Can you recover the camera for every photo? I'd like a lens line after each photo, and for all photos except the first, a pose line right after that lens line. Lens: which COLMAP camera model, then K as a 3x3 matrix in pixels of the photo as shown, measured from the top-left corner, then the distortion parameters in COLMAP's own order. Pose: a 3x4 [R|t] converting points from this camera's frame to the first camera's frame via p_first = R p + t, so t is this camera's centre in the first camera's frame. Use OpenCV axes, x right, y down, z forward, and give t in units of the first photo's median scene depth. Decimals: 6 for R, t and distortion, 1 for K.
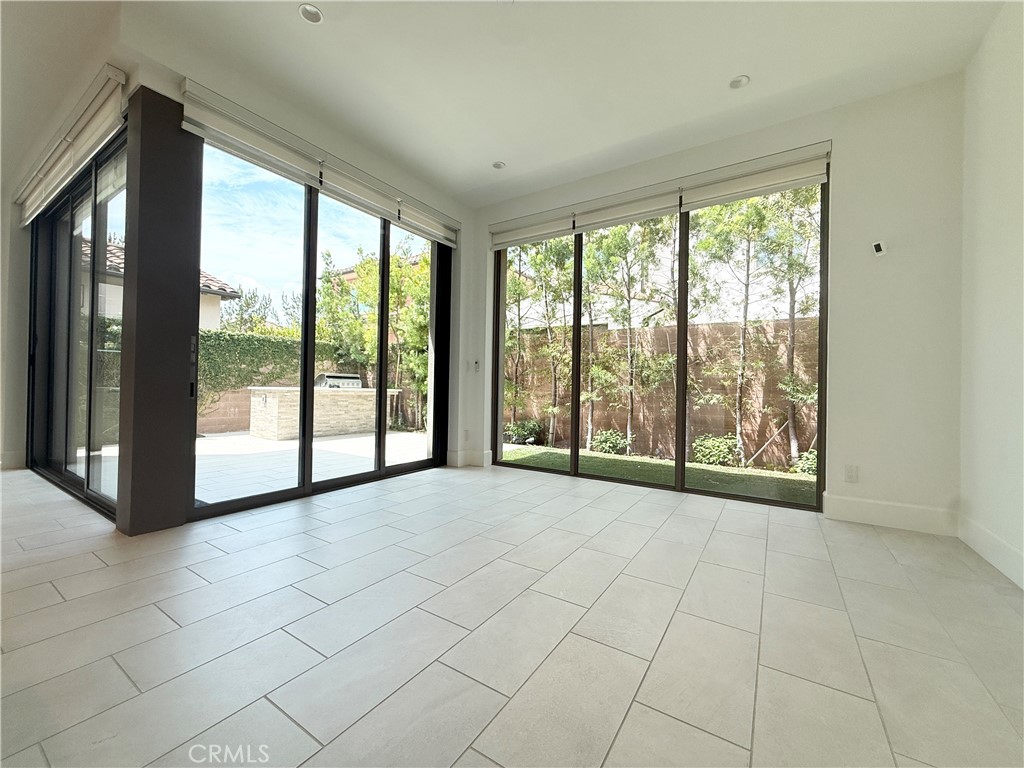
lens RADIAL K [[408.5, 0, 513.8], [0, 408.5, 384.2], [0, 0, 1]] dist [0.000911, -0.000231]
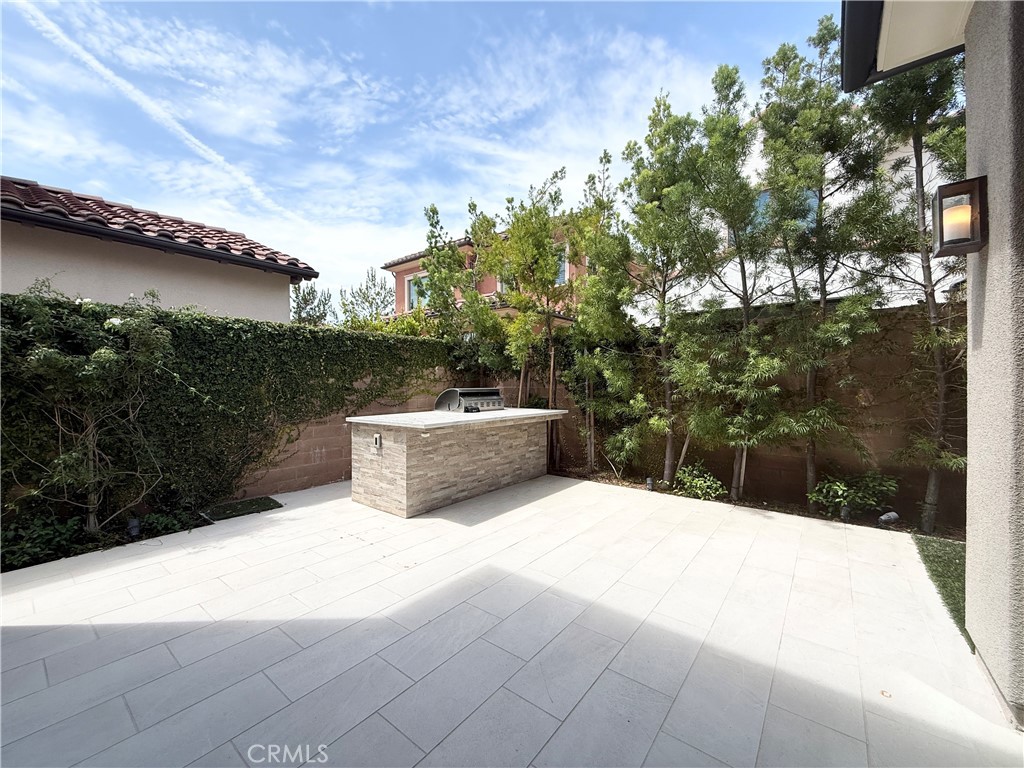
lens RADIAL K [[408.5, 0, 512.5], [0, 408.5, 385.7], [0, 0, 1]] dist [0.000911, -0.000231]
pose [[0.995611, -0.020824, -0.091241, -0.324360], [0.022311, 0.999634, 0.015309, -0.039390], [0.090888, -0.017278, 0.995711, 0.395527]]
